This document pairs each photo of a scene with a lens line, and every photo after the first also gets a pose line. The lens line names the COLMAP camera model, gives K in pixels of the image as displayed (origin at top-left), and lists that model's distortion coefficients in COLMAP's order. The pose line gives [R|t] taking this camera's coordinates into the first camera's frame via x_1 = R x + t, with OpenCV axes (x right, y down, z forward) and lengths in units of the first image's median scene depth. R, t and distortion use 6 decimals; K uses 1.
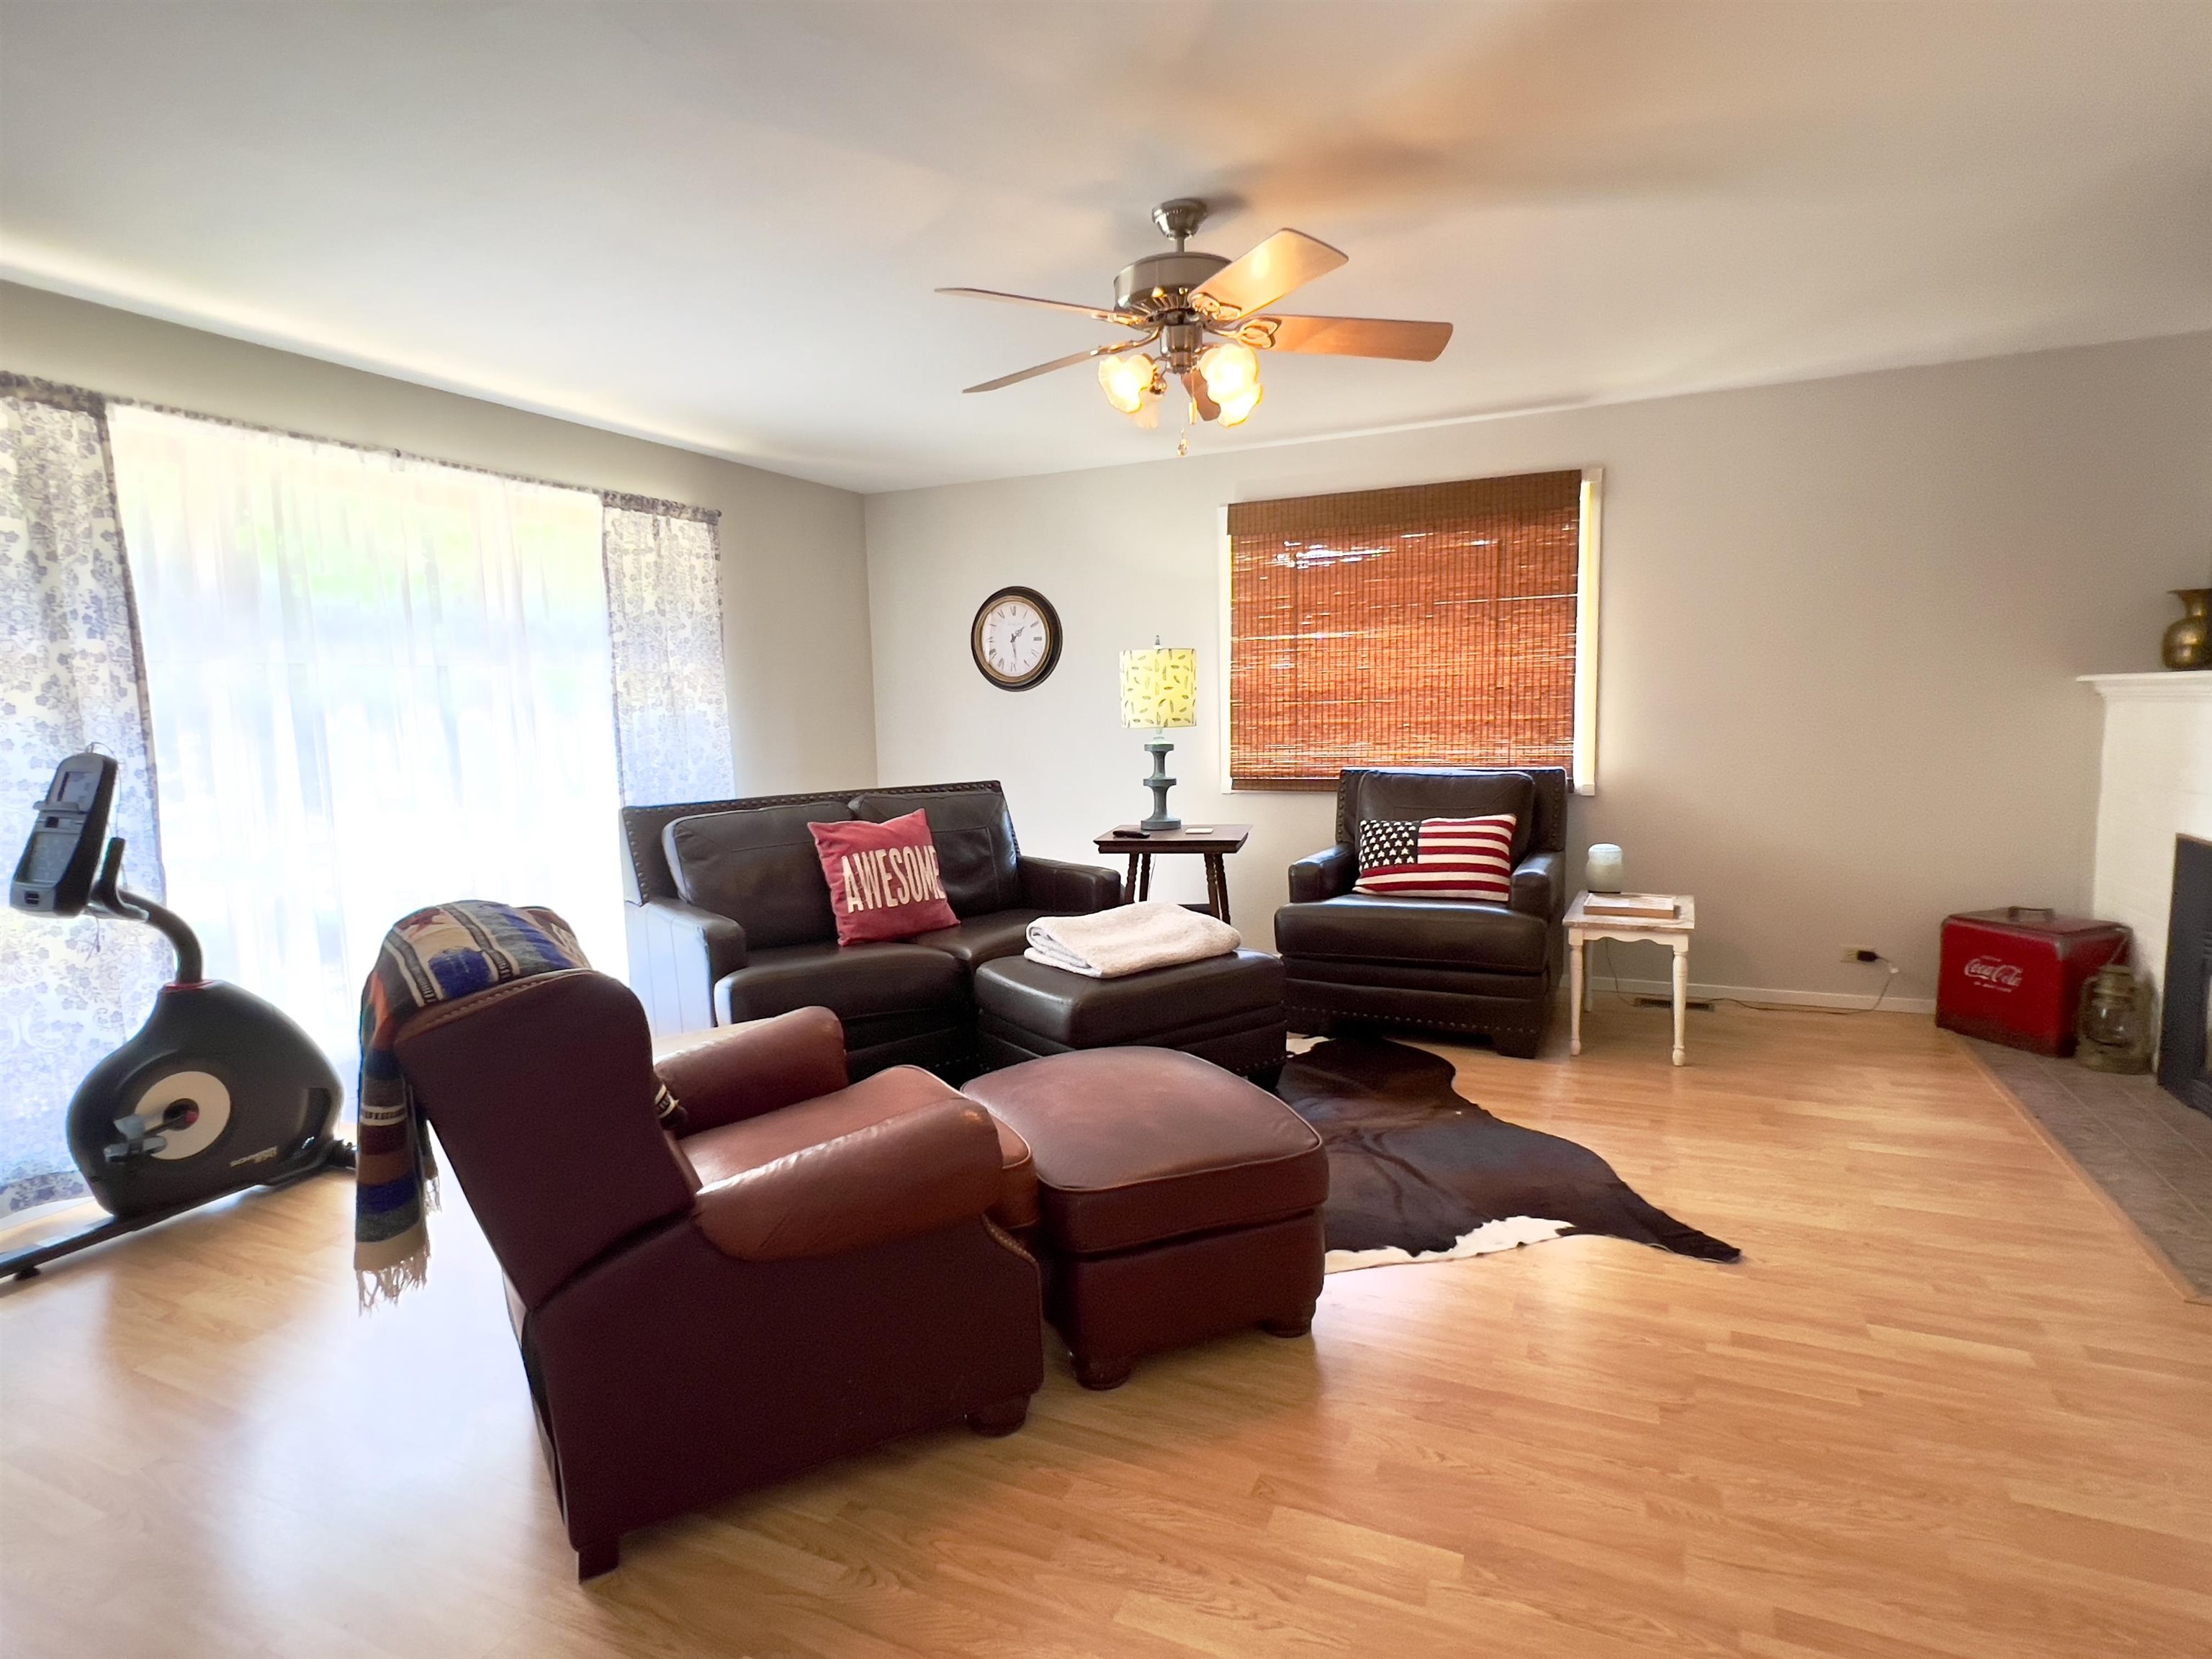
lens RADIAL K [[1162.5, 0, 1101.0], [0, 1162.5, 838.5], [0, 0, 1]] dist [0.009098, 0.001295]
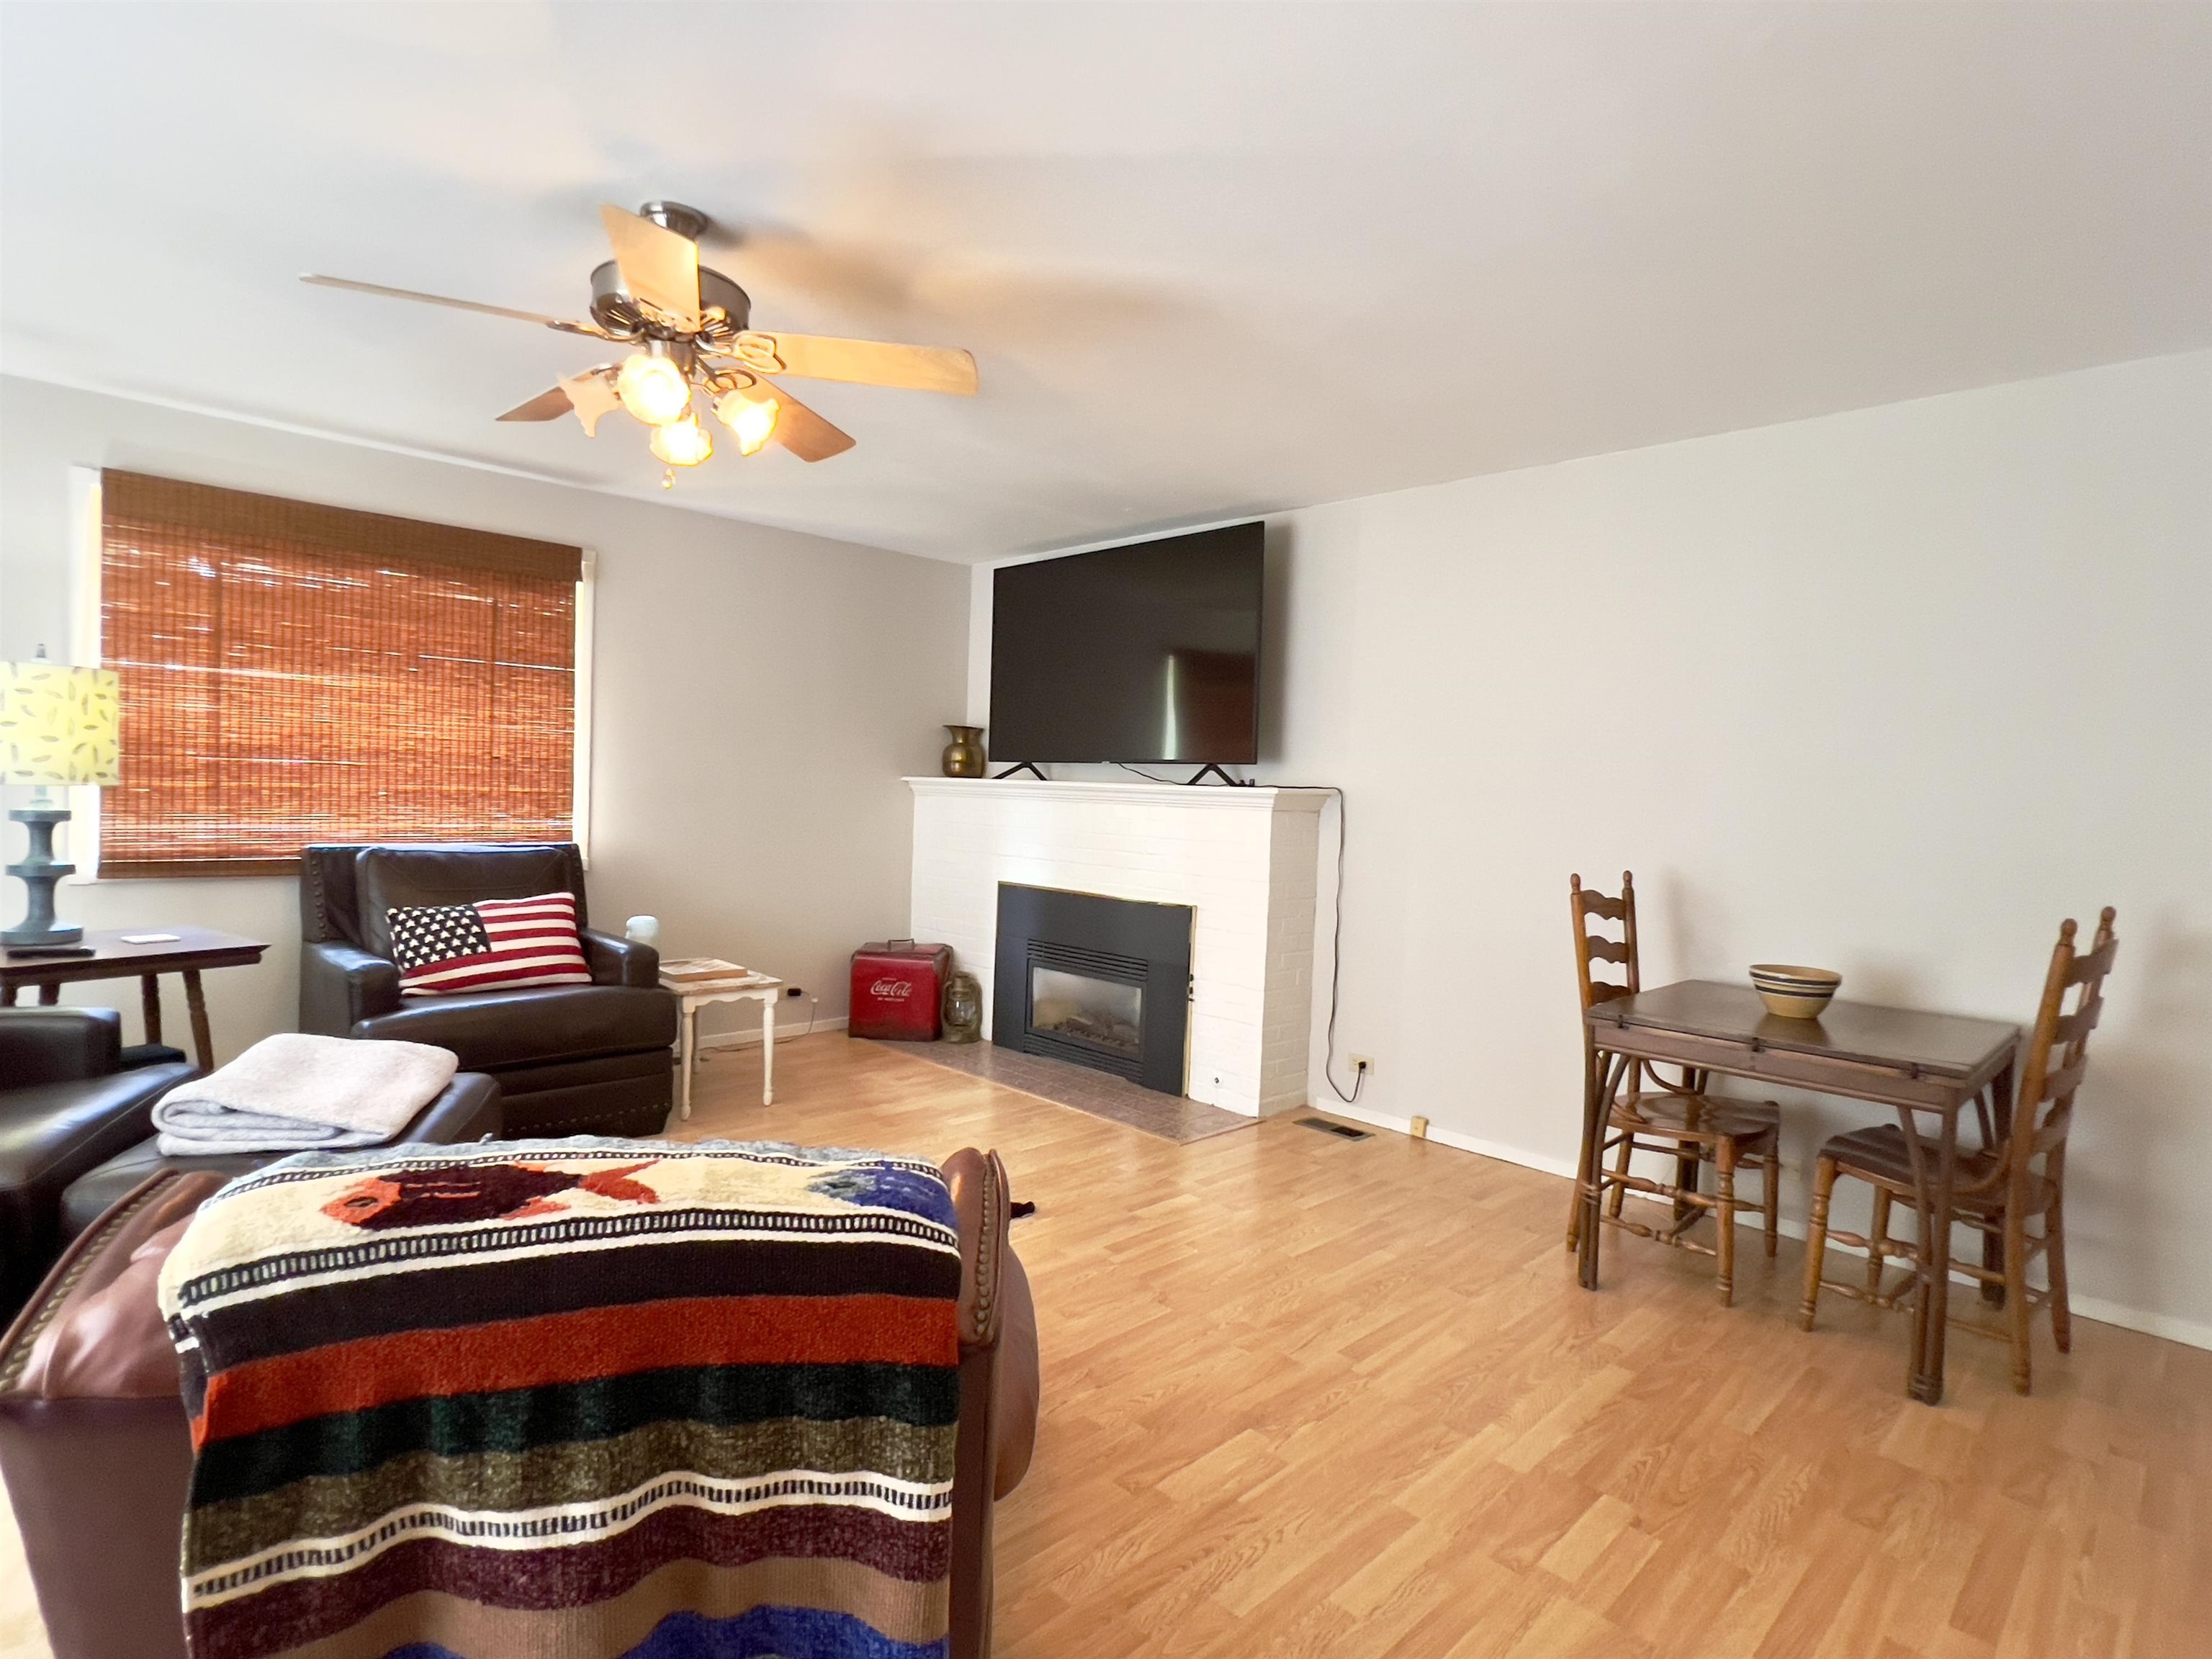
lens RADIAL K [[1162.5, 0, 1099.2], [0, 1162.5, 826.8], [0, 0, 1]] dist [0.009098, 0.001295]
pose [[0.353408, 0.005029, 0.935456, -0.358364], [0.065090, 0.997430, -0.029952, -0.015364], [-0.933202, 0.071474, 0.352172, 0.231552]]
